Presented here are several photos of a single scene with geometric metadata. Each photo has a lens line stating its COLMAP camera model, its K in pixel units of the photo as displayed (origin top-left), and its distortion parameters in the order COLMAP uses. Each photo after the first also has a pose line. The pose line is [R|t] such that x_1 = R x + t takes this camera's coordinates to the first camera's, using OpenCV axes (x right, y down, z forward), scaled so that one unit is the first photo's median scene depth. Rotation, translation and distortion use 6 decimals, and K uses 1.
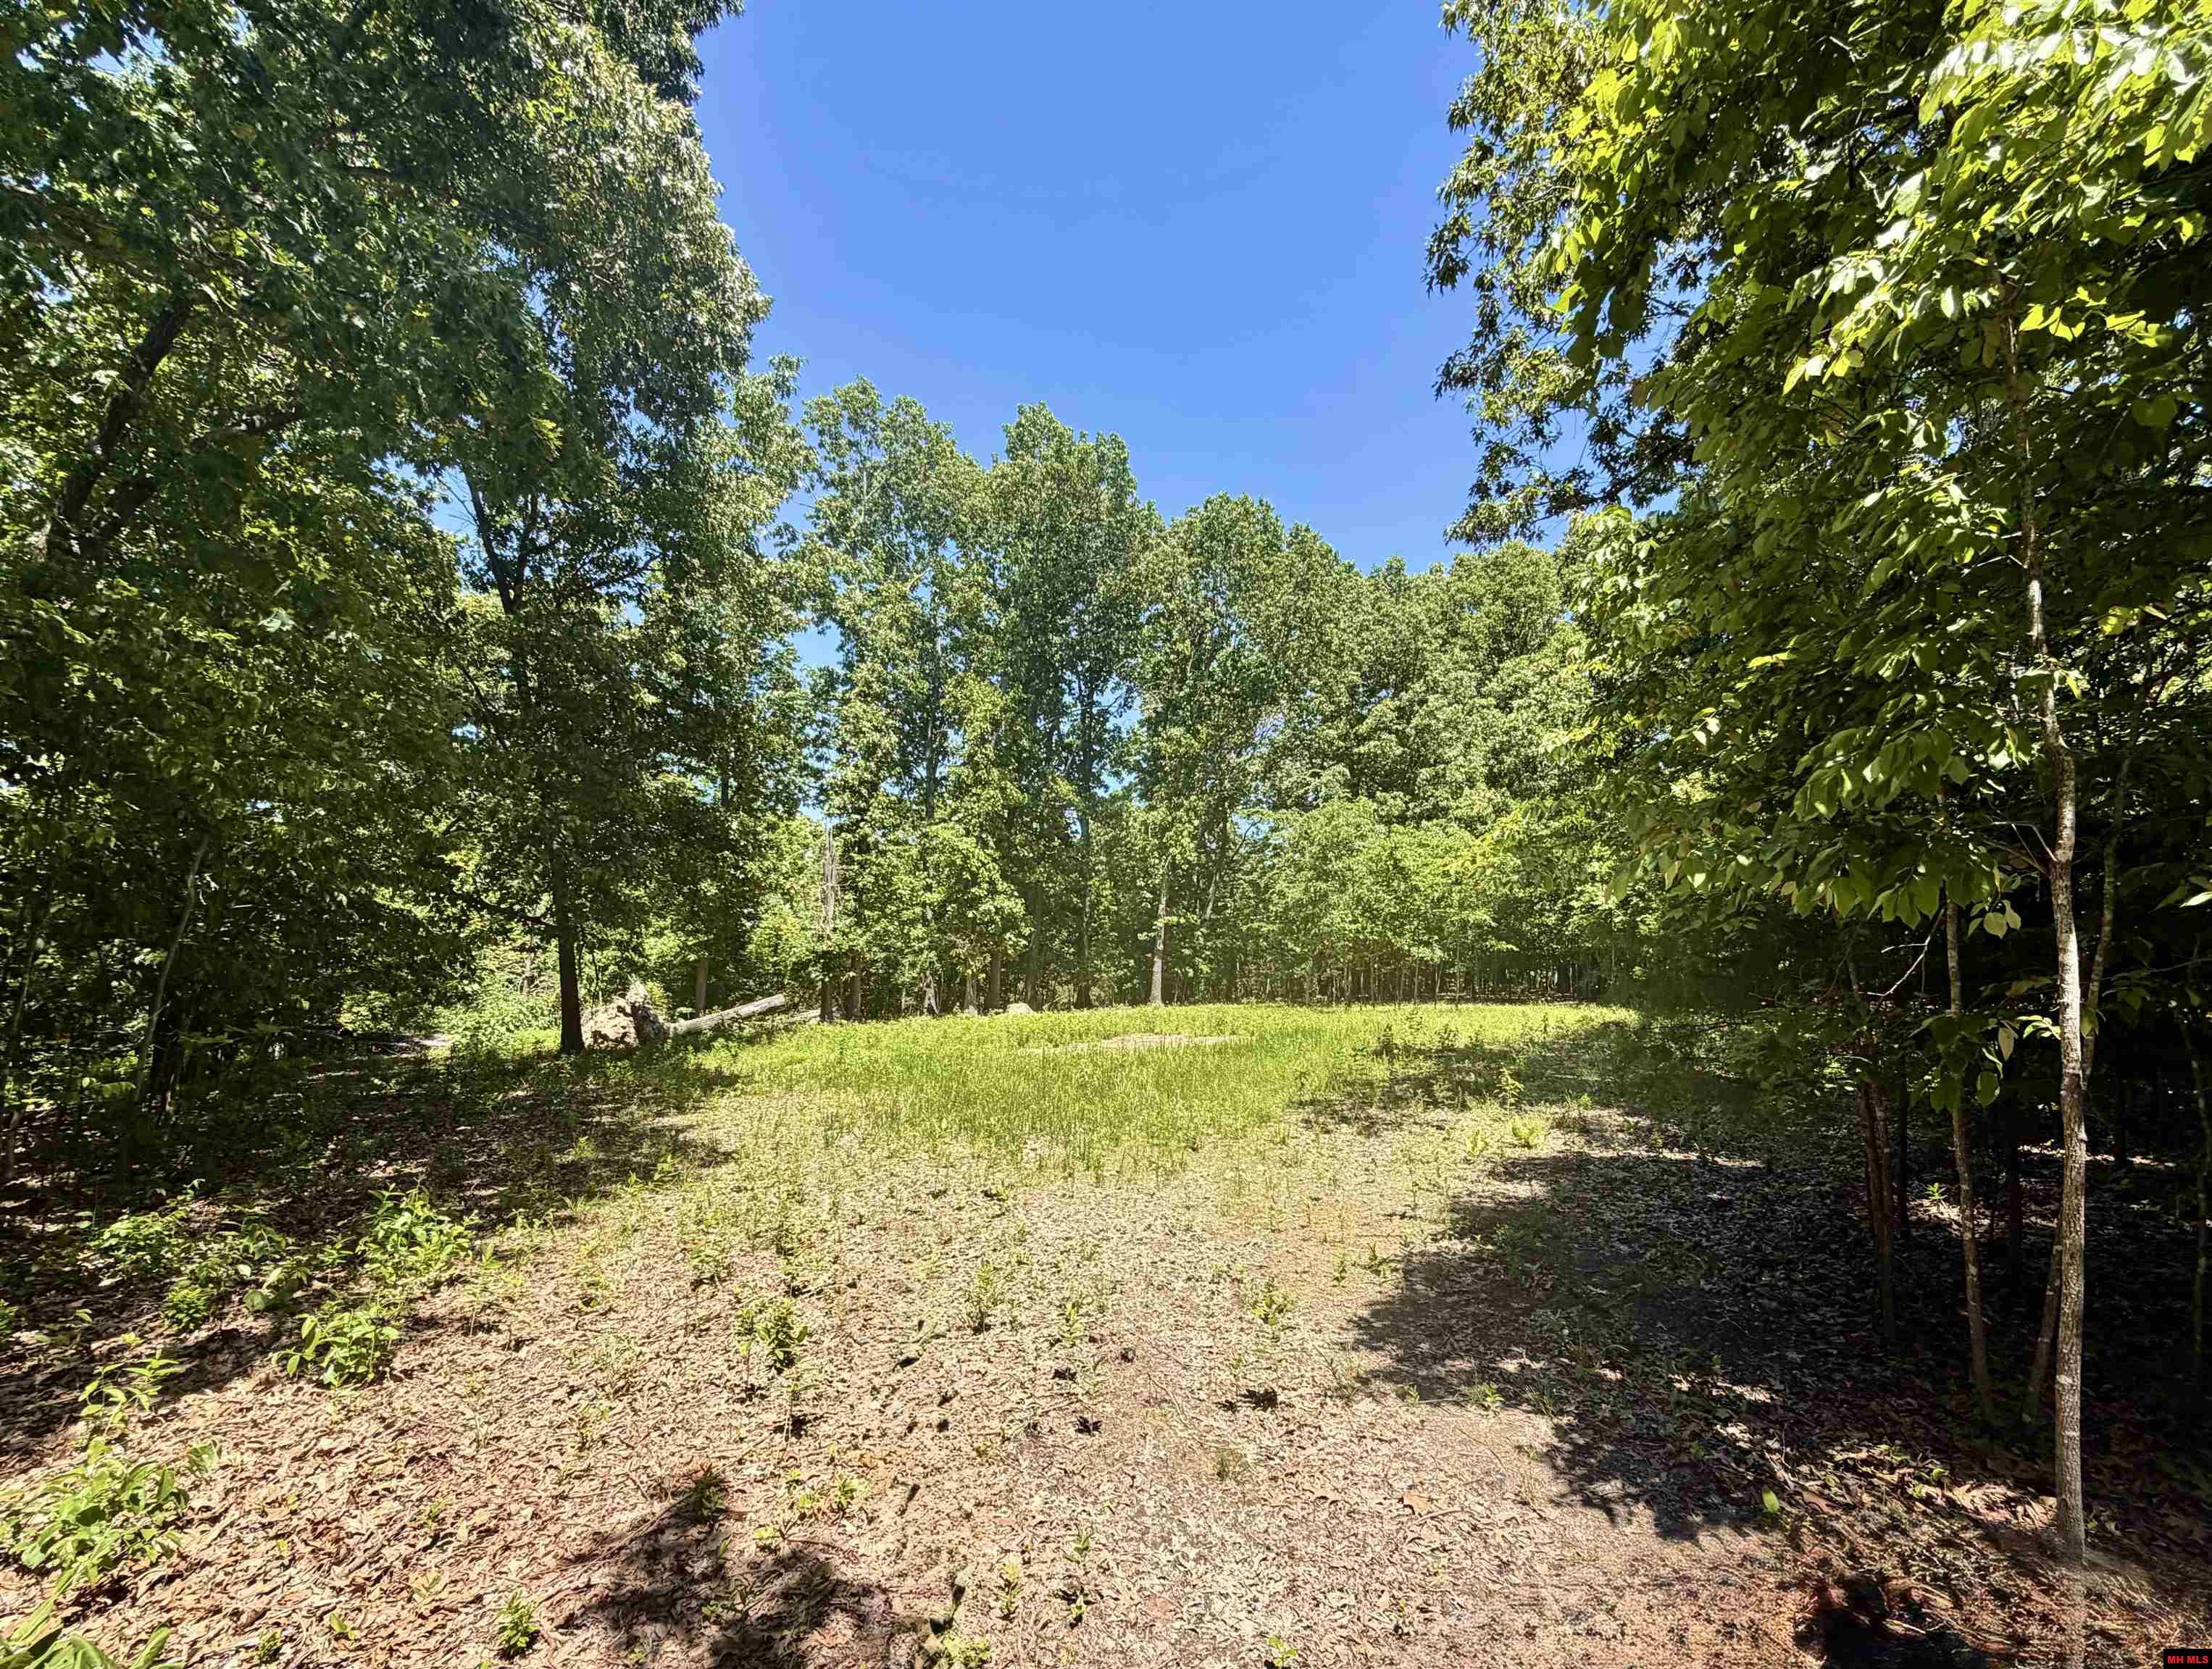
lens RADIAL K [[1003.6, 0, 1101.9], [0, 1003.6, 850.3], [0, 0, 1]] dist [-0.004931, -0.000060]
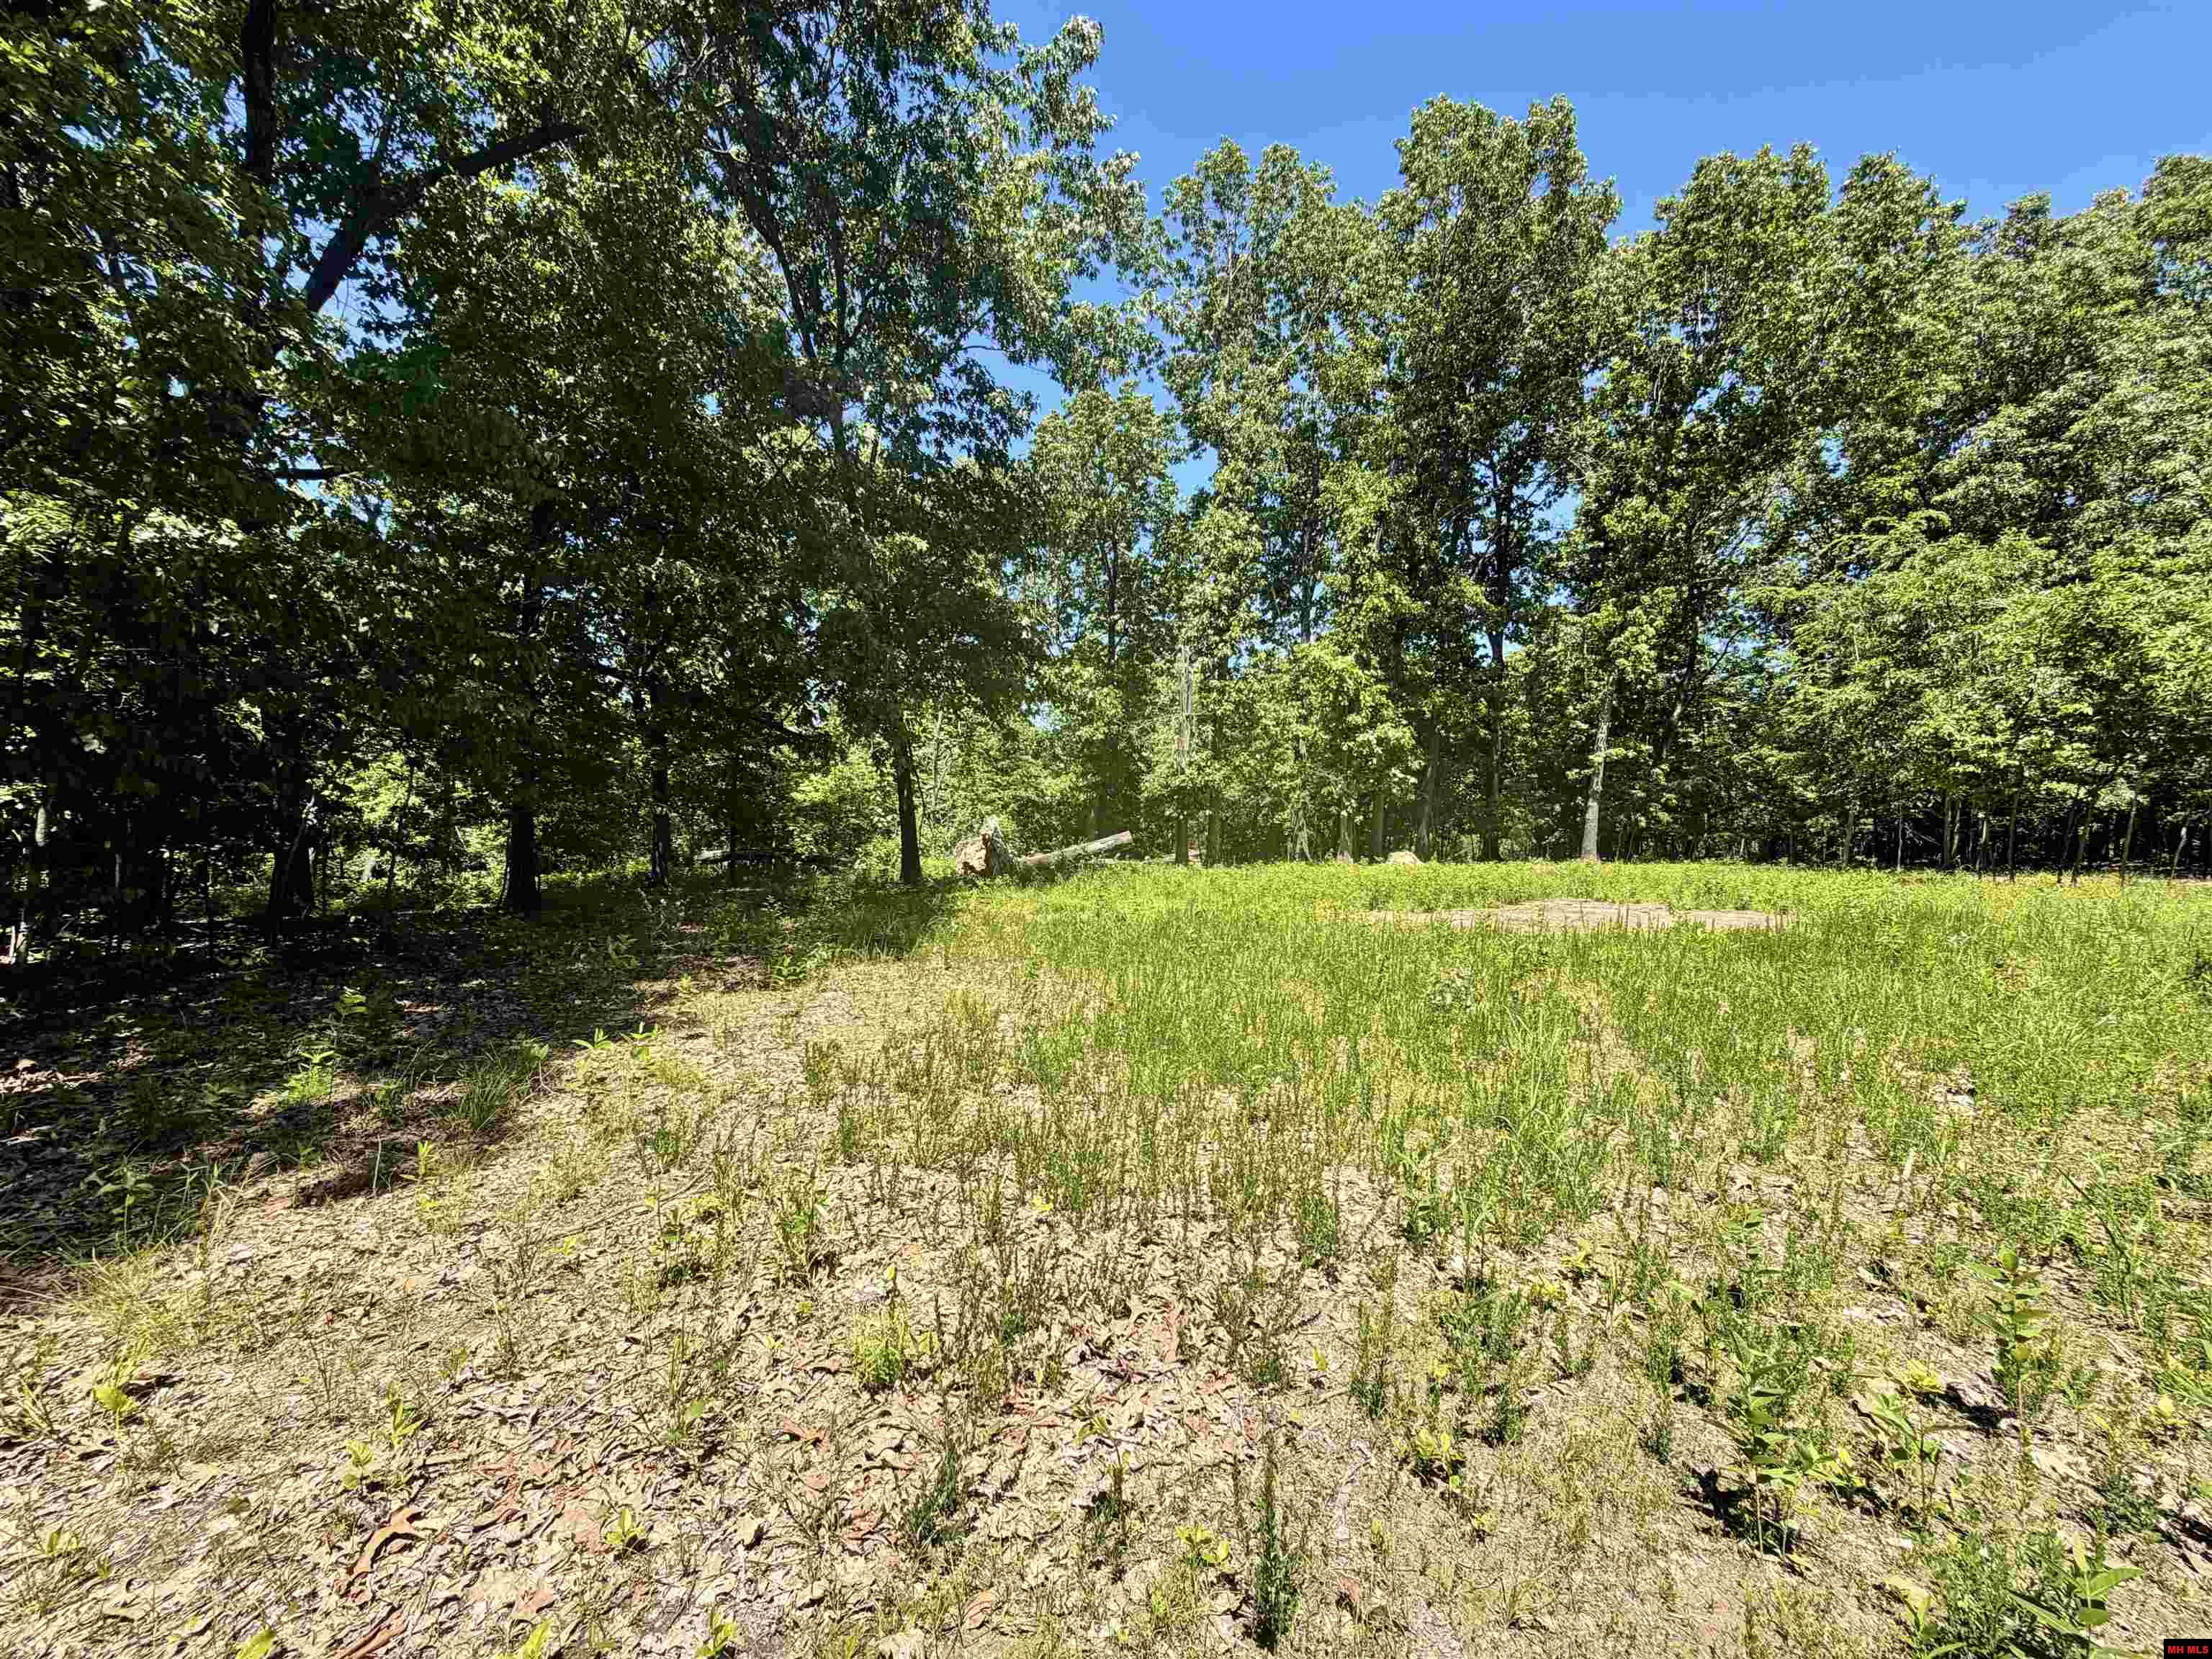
lens RADIAL K [[888.6, 0, 1091.3], [0, 888.6, 828.9], [0, 0, 1]] dist [0.002492, 0.000149]
pose [[0.902927, 0.026491, -0.428976, -0.000558], [0.027873, 0.992389, 0.119951, 0.034611], [0.428889, -0.120263, 0.895316, 0.208124]]
